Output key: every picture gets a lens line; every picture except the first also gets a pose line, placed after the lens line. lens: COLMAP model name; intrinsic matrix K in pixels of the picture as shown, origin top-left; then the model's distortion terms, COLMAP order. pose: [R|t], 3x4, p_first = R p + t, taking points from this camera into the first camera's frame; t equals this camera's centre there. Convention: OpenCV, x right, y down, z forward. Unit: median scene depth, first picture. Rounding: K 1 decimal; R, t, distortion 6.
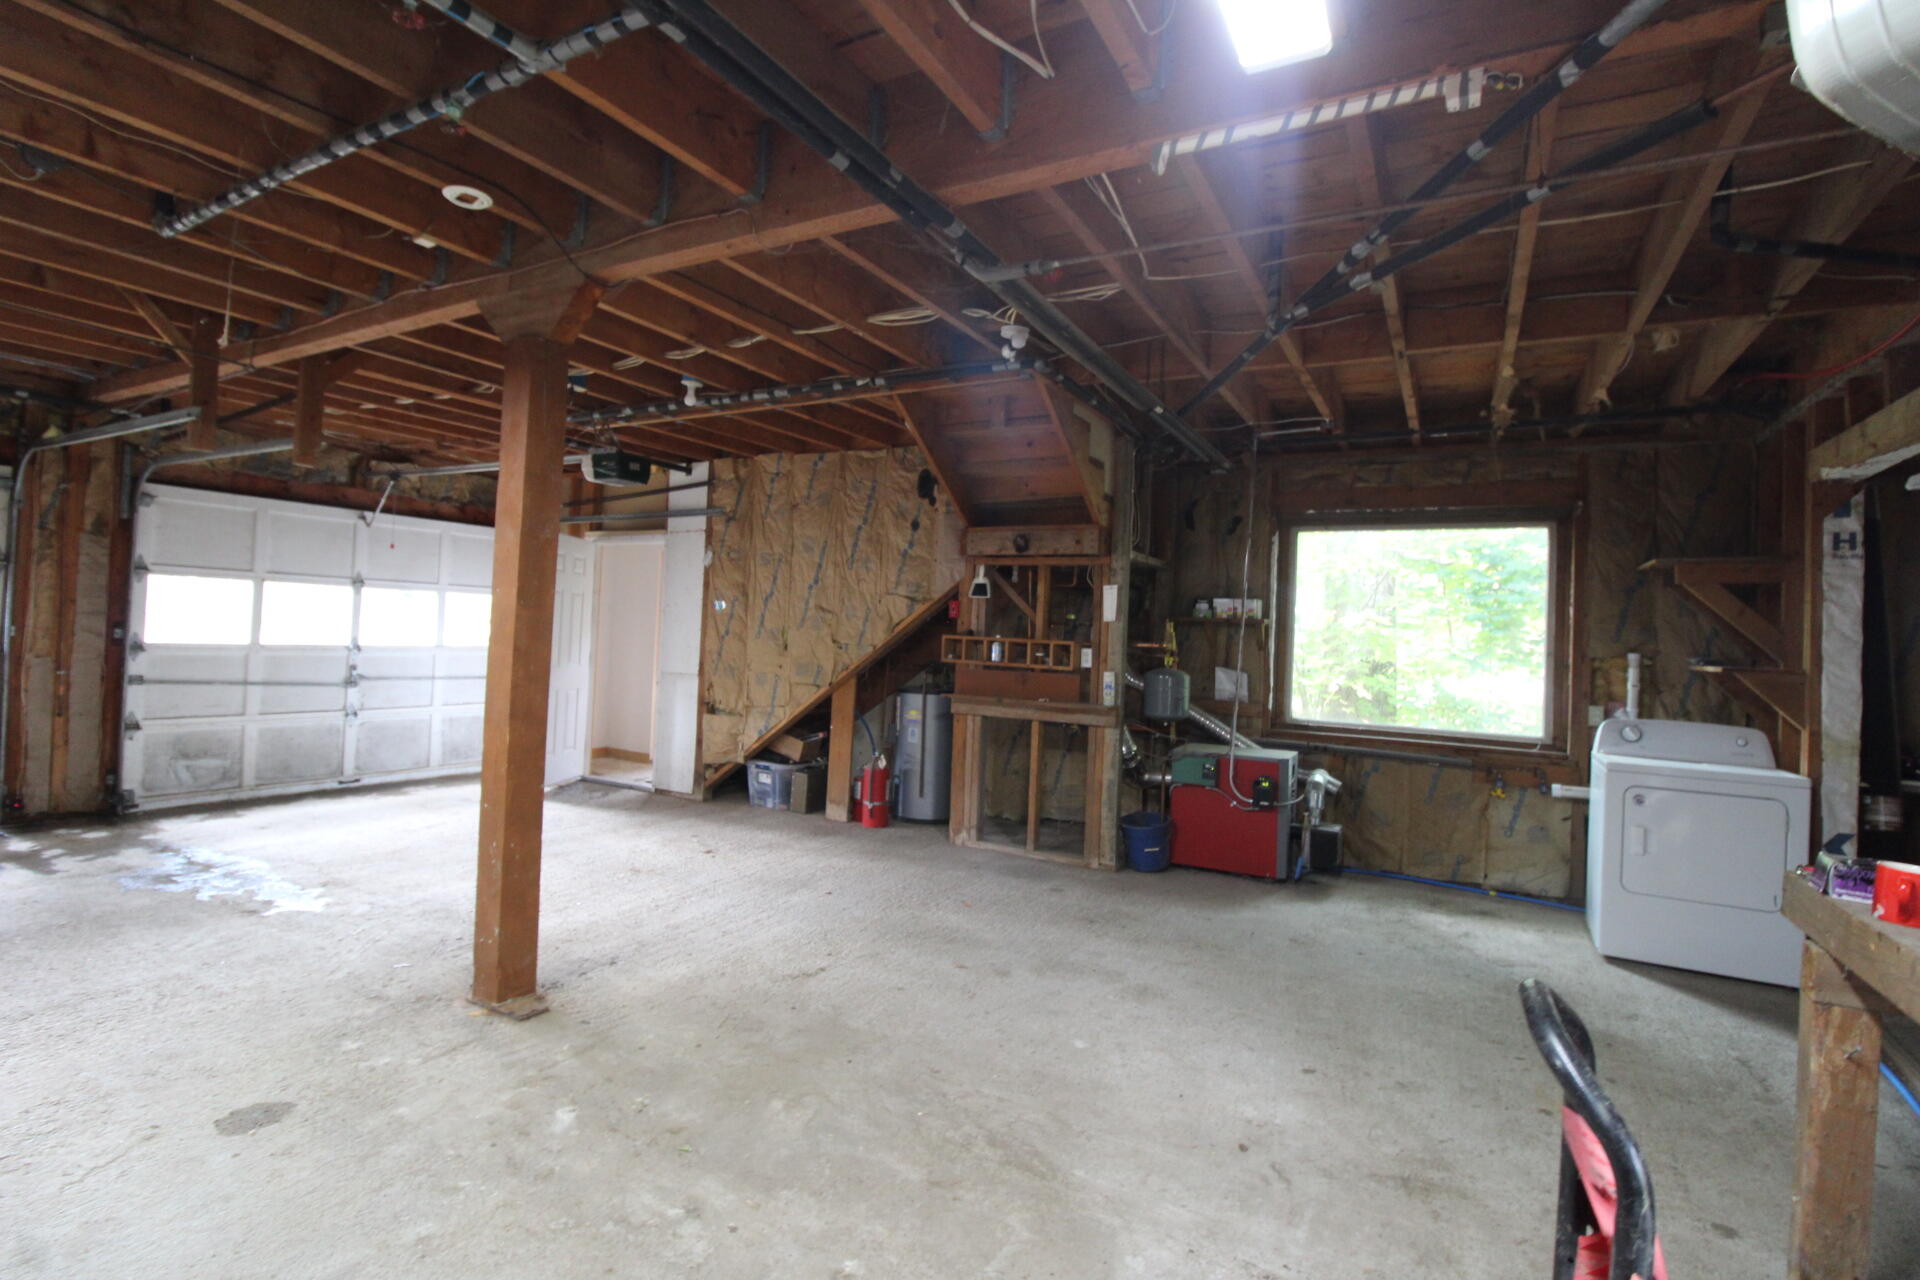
lens RADIAL K [[886.9, 0, 954.8], [0, 886.9, 617.0], [0, 0, 1]] dist [0.000753, -0.015388]
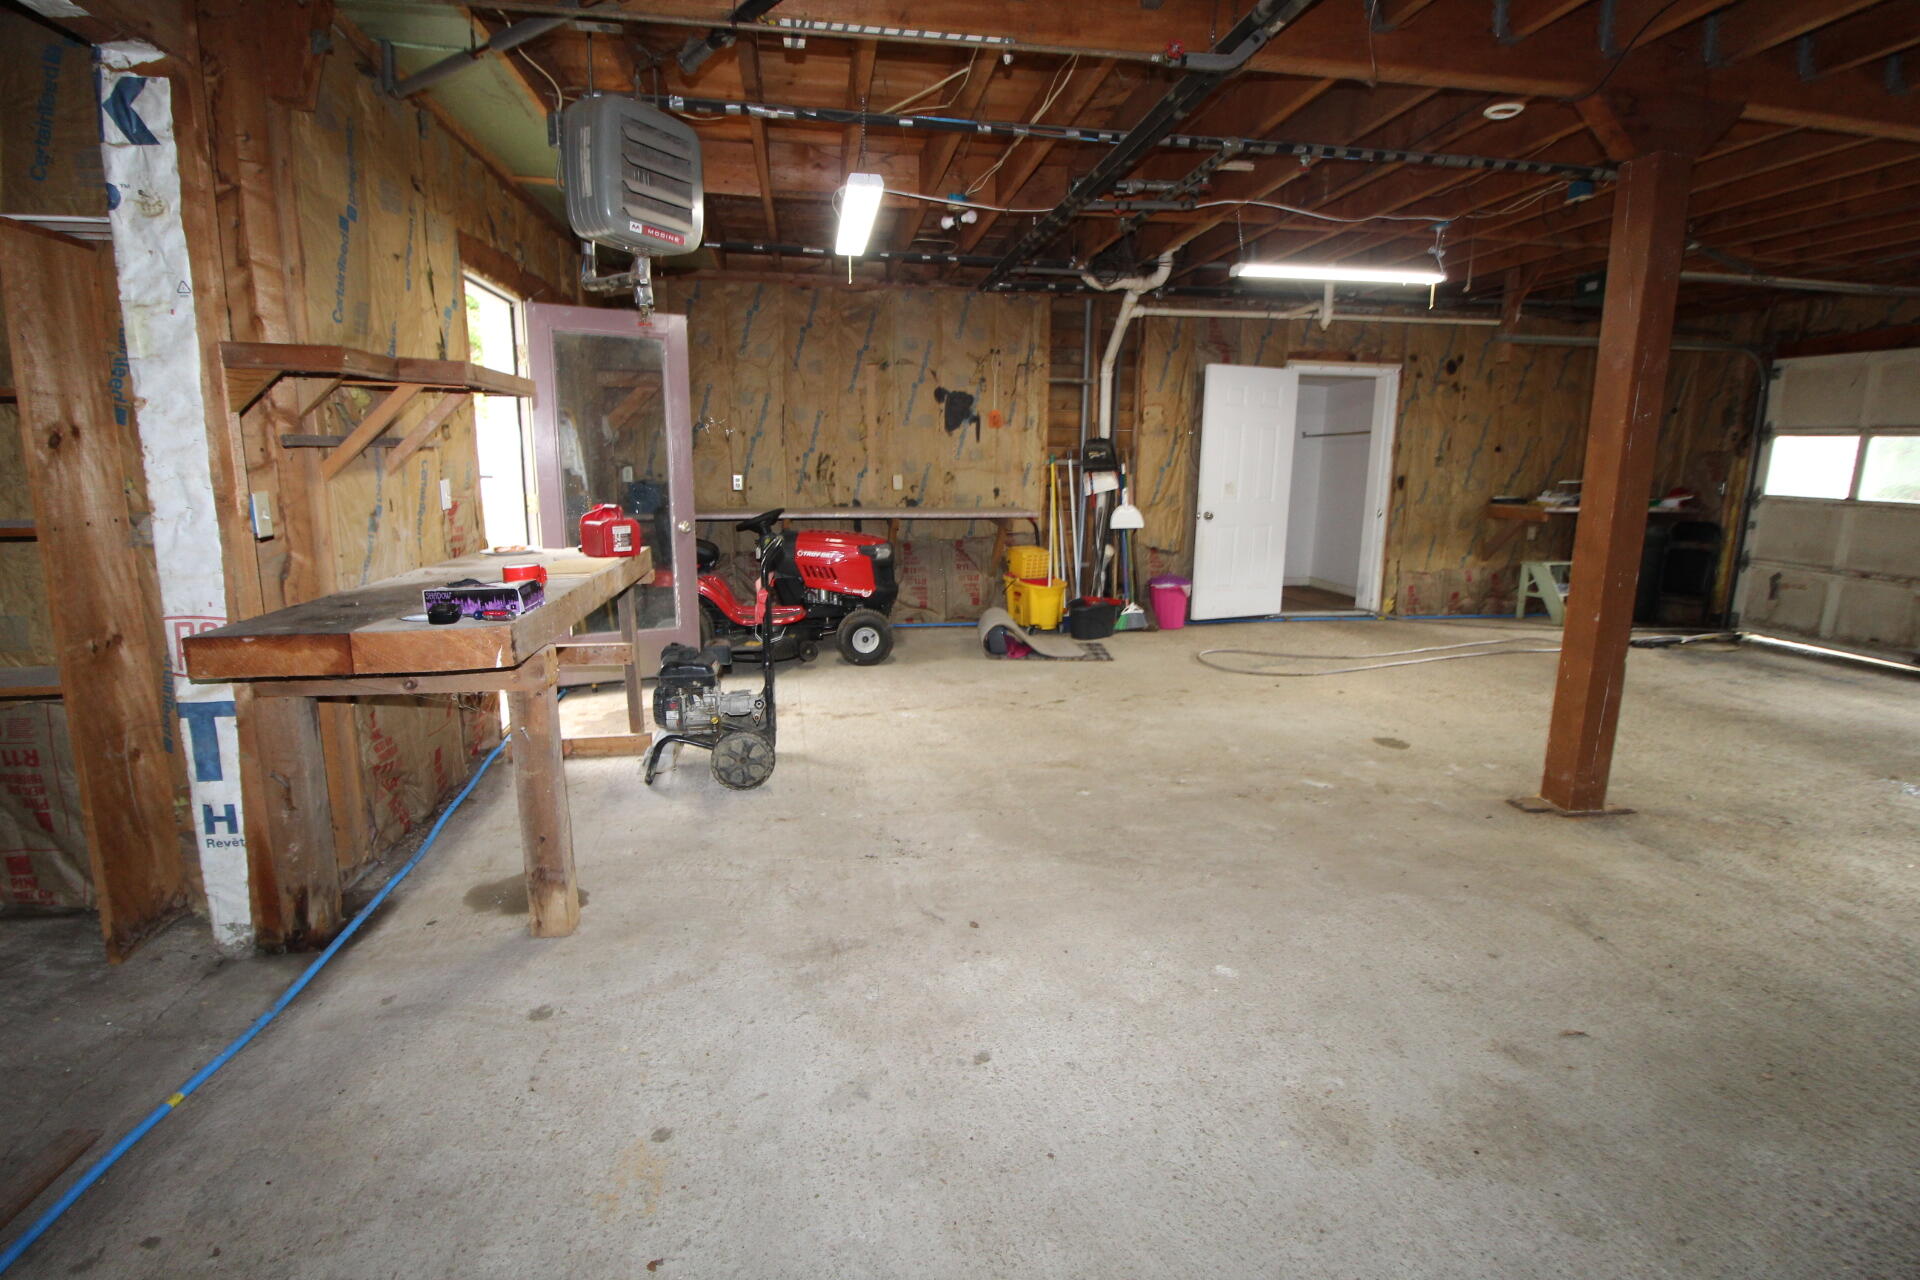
lens RADIAL K [[868.4, 0, 956.7], [0, 868.4, 612.5], [0, 0, 1]] dist [0.000041, -0.032438]
pose [[-0.777255, 0.059820, -0.626336, 0.682213], [-0.025711, 0.991619, 0.126613, 0.073436], [0.628661, 0.114514, -0.769202, 1.228174]]
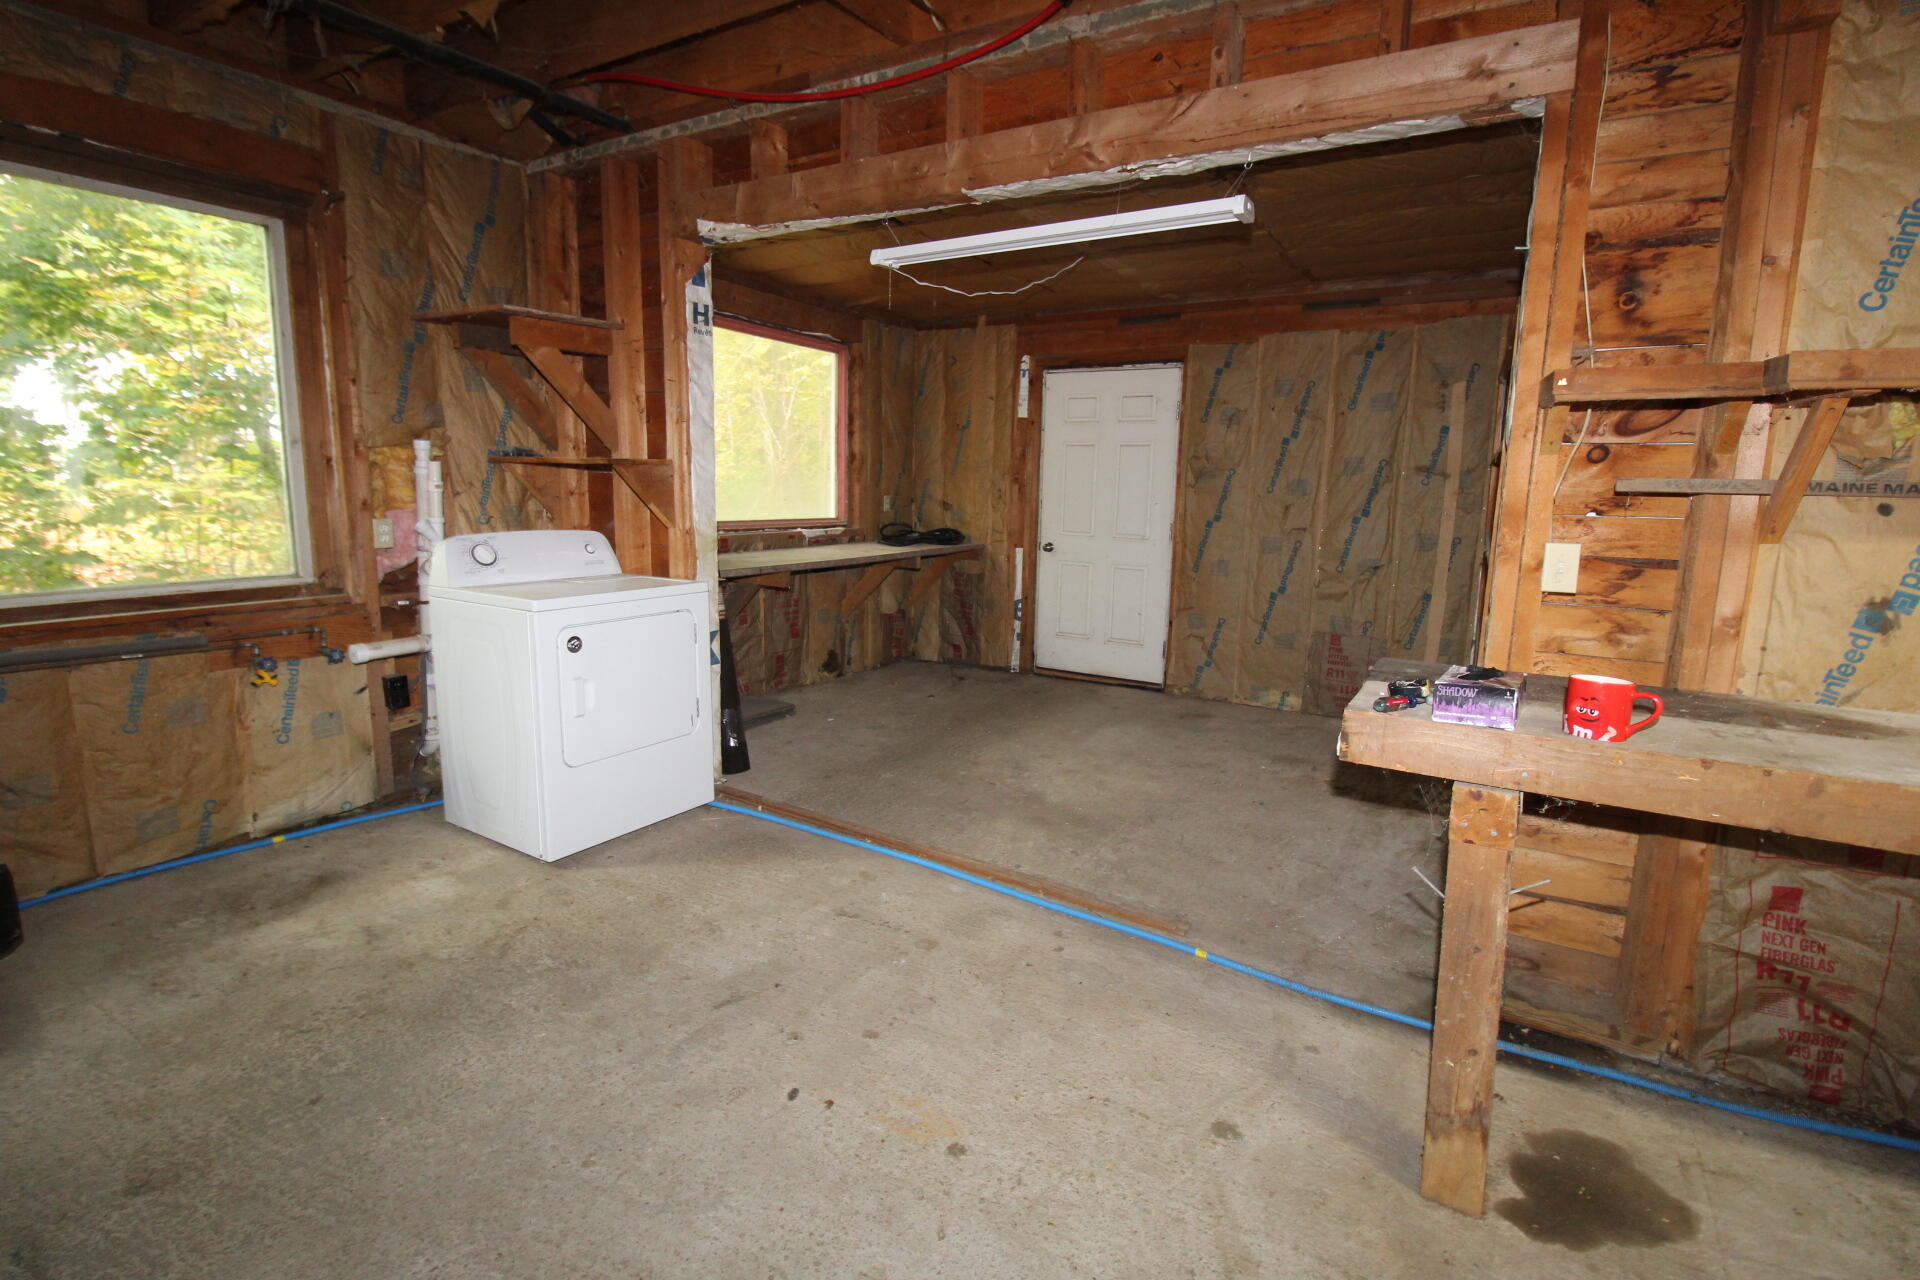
lens RADIAL K [[886.9, 0, 954.8], [0, 886.9, 617.0], [0, 0, 1]] dist [0.000753, -0.015388]
pose [[0.021526, -0.195219, 0.980524, 0.075887], [-0.045312, 0.979552, 0.196020, 0.031025], [-0.998741, -0.048649, 0.012240, 0.786045]]
